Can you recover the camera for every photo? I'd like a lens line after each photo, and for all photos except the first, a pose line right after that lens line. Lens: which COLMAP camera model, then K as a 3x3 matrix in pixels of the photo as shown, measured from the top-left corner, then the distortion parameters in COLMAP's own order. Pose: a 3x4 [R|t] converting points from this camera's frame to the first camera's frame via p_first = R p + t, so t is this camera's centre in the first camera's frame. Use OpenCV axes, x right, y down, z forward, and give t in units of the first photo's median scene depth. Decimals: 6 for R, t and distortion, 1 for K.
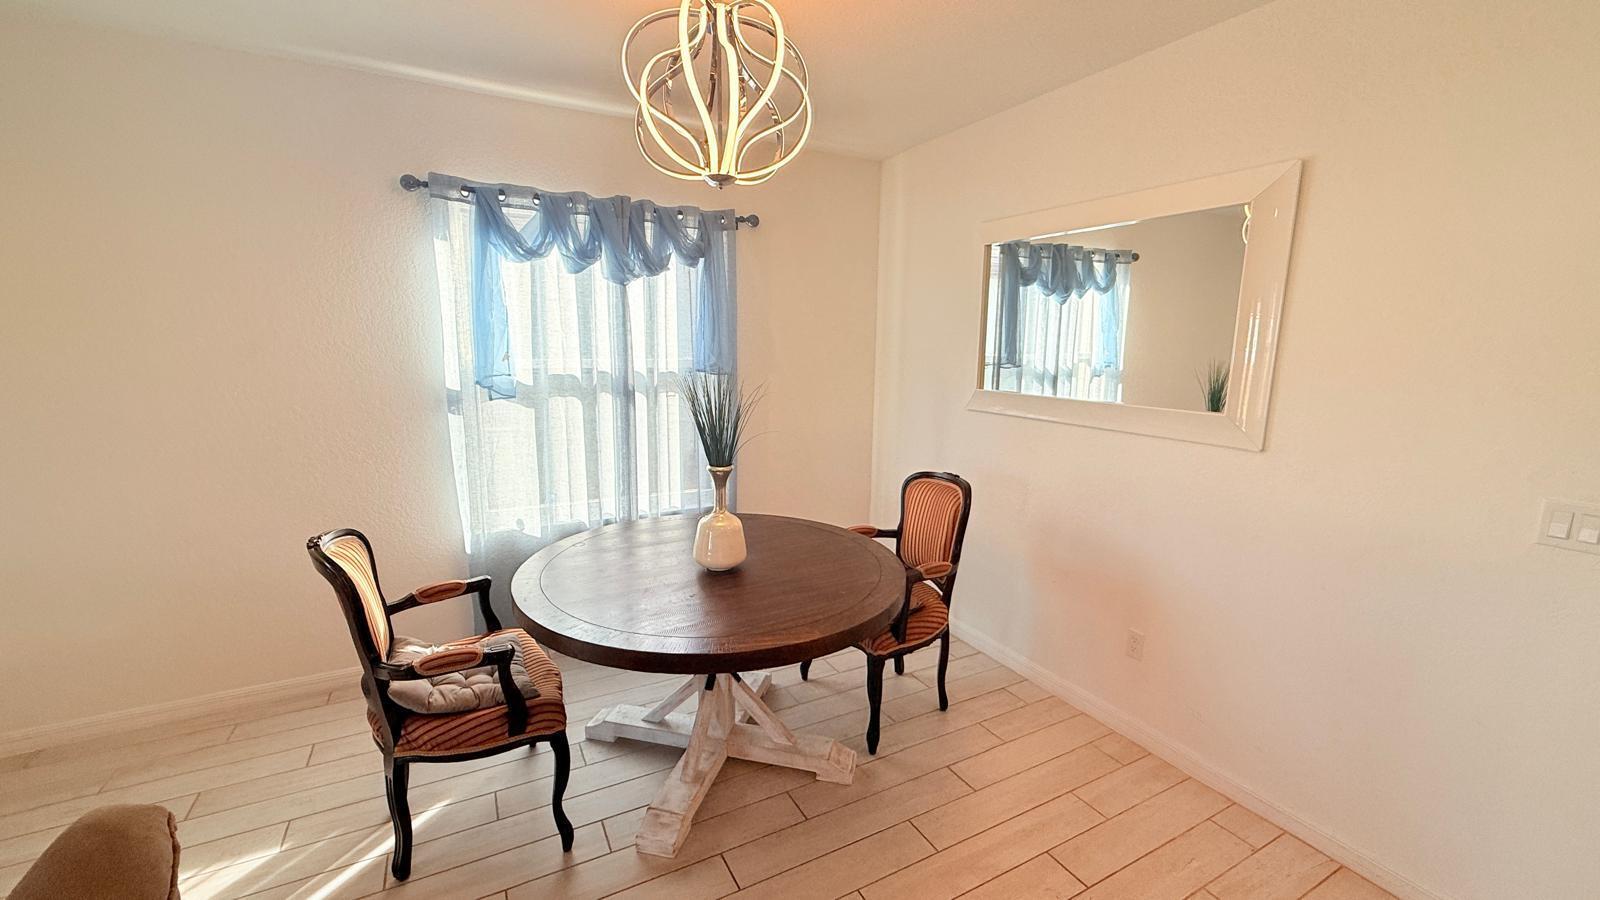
lens RADIAL K [[637.0, 0, 796.1], [0, 637.0, 452.1], [0, 0, 1]] dist [0.002144, -0.000434]
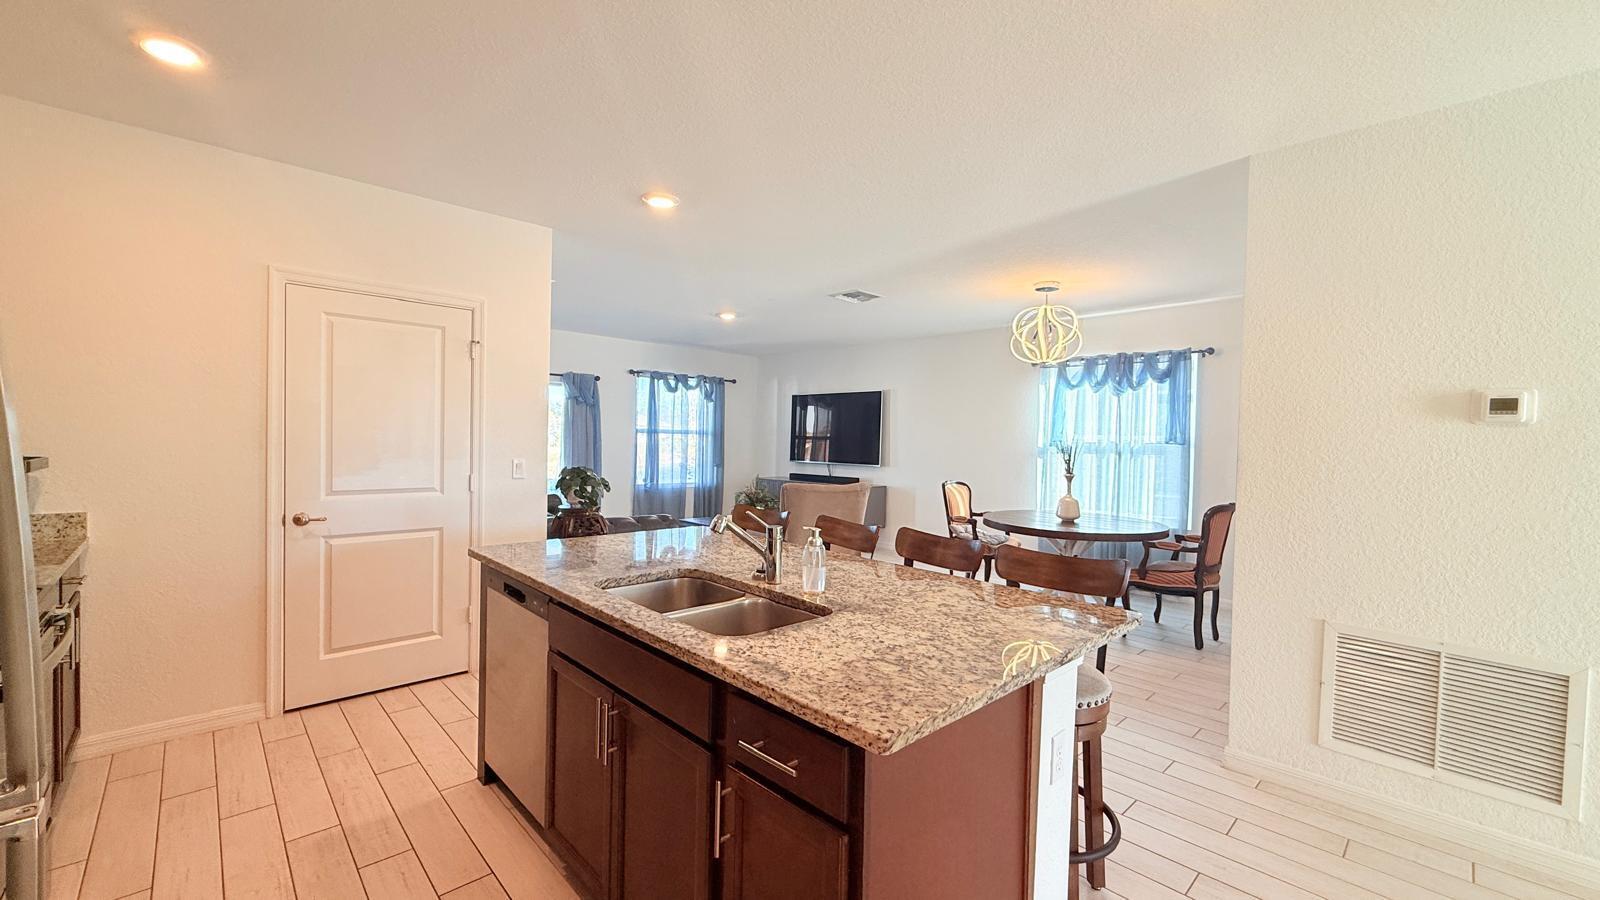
lens RADIAL K [[637.0, 0, 798.3], [0, 637.0, 451.8], [0, 0, 1]] dist [0.002144, -0.000434]
pose [[0.265824, 0.014329, -0.963915, 1.435377], [-0.181623, 0.982728, -0.035479, 0.157174], [0.946758, 0.184501, 0.263836, -0.430261]]
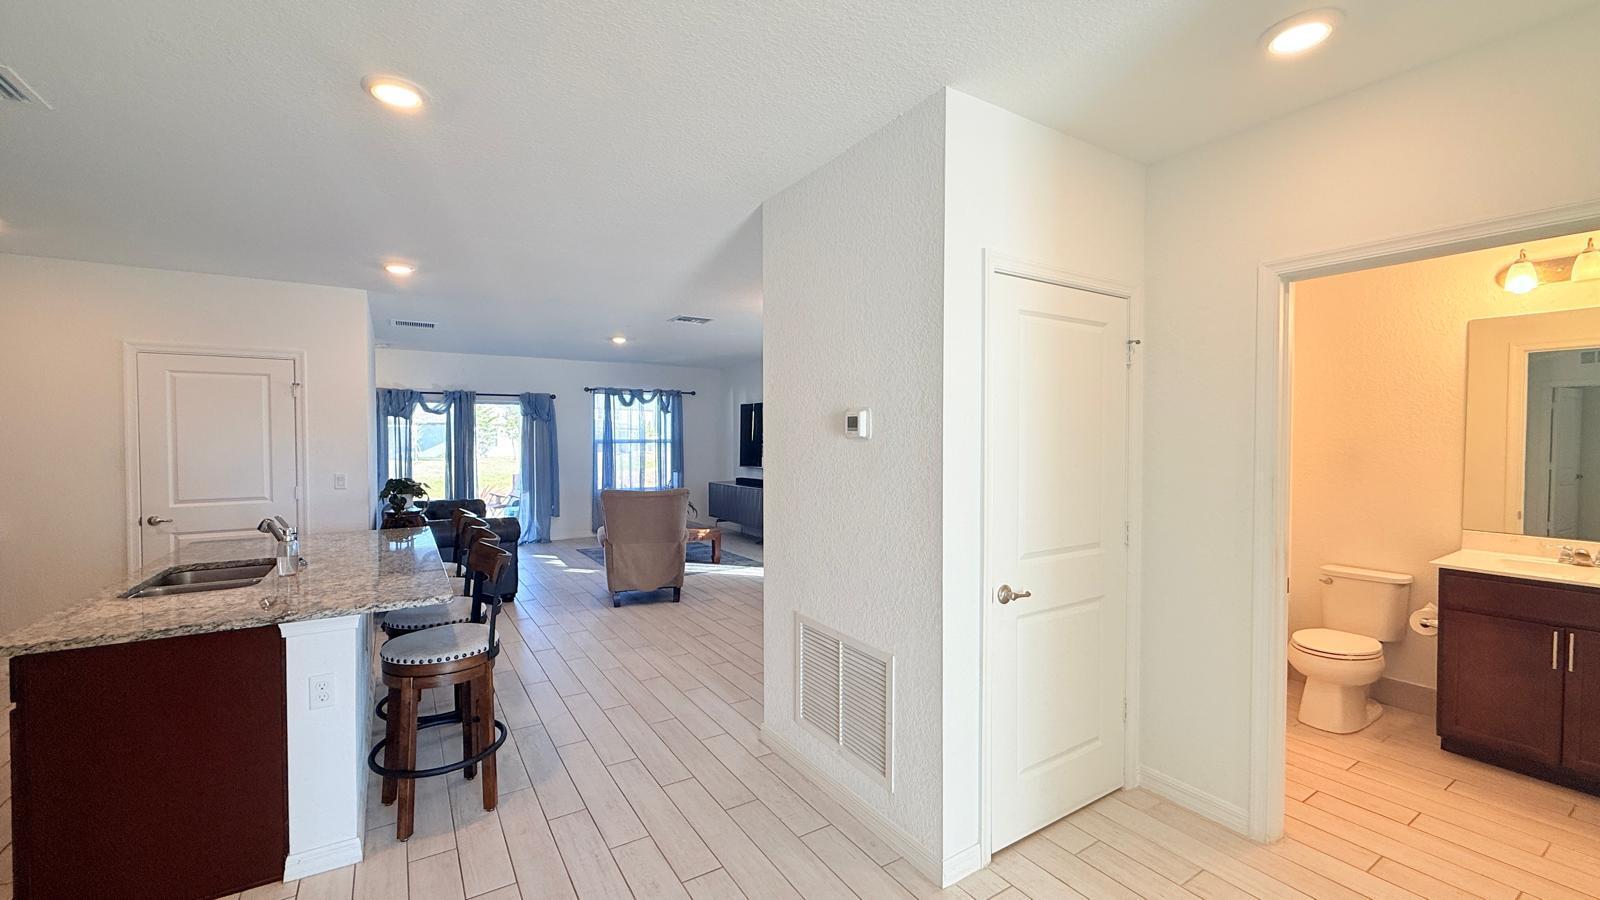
lens RADIAL K [[637.0, 0, 792.4], [0, 637.0, 452.2], [0, 0, 1]] dist [0.002144, -0.000434]
pose [[0.074785, 0.010146, -0.997148, 1.777179], [-0.166499, 0.986039, -0.002454, -0.021298], [0.983202, 0.166207, 0.075430, 0.415660]]
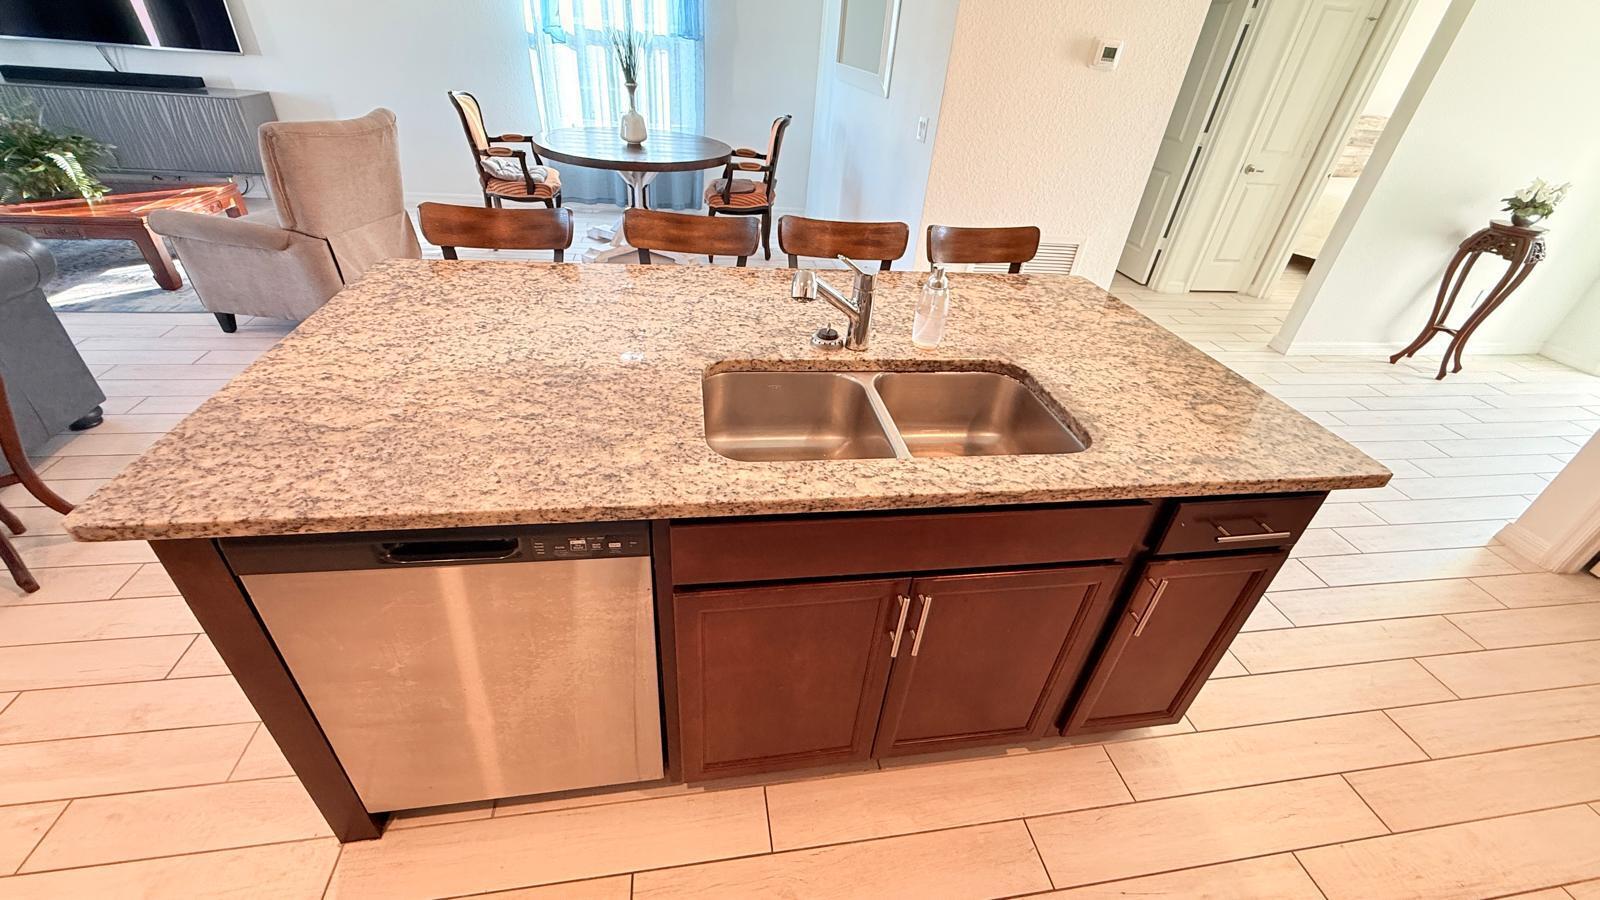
lens RADIAL K [[637.0, 0, 801.0], [0, 637.0, 453.3], [0, 0, 1]] dist [0.002144, -0.000434]
pose [[0.946203, 0.226021, -0.231549, 0.838207], [-0.117780, 0.907086, 0.404132, 0.154270], [0.301377, -0.355119, 0.884908, -0.749809]]
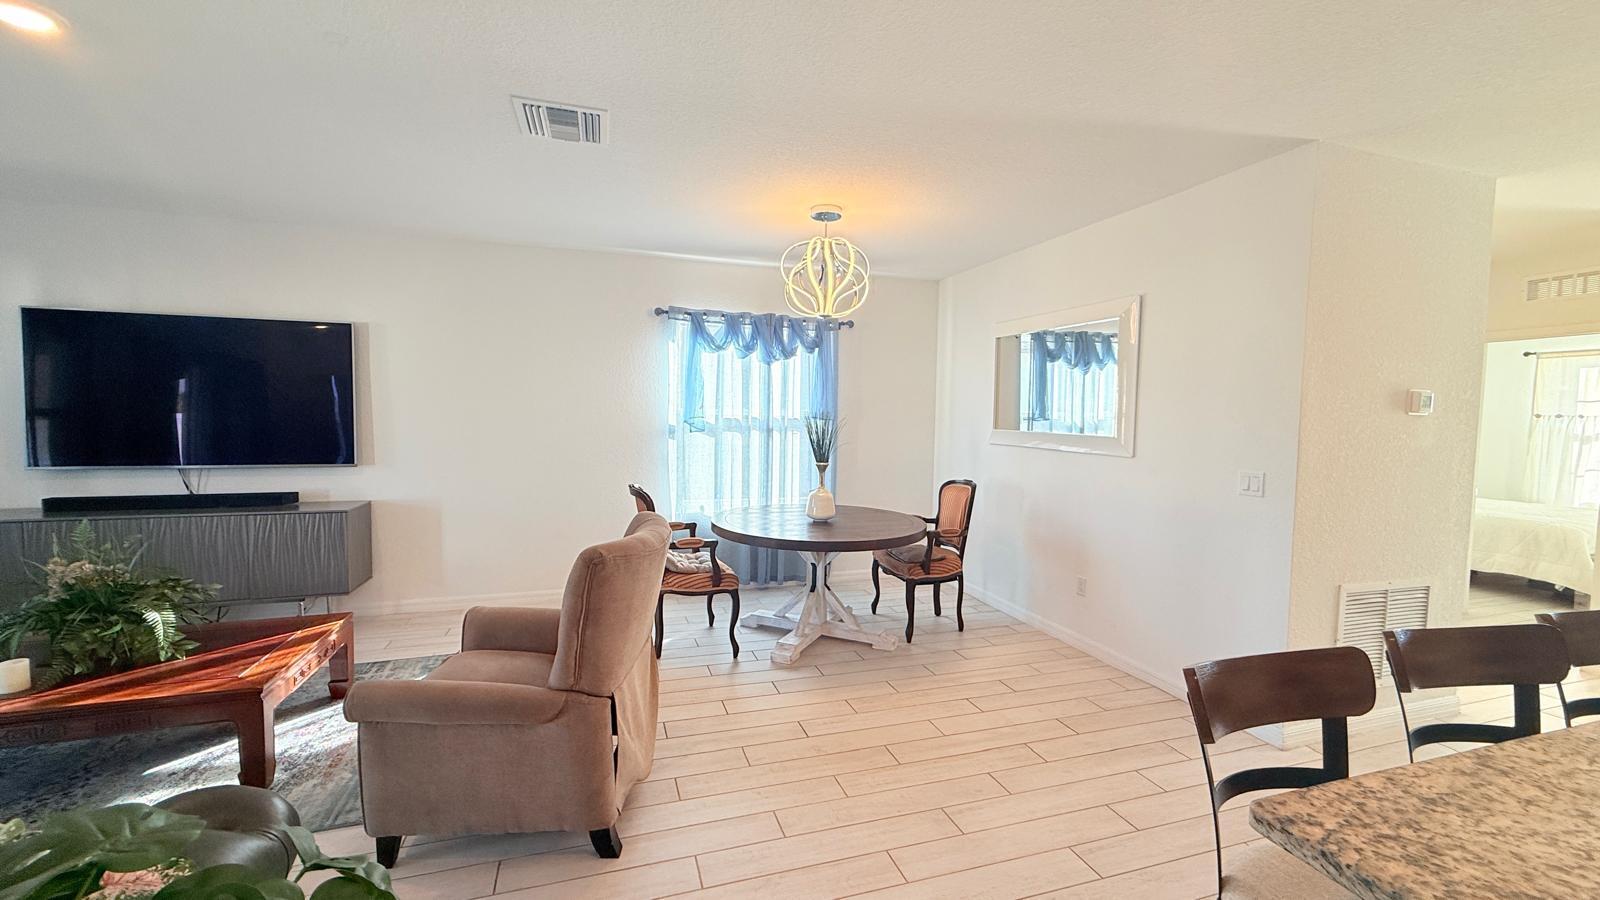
lens RADIAL K [[637.0, 0, 799.5], [0, 637.0, 452.0], [0, 0, 1]] dist [0.002144, -0.000434]
pose [[0.984245, 0.013796, -0.176268, 0.108163], [-0.033746, 0.993282, -0.110691, 0.152643], [0.173557, 0.114896, 0.978099, -0.620515]]
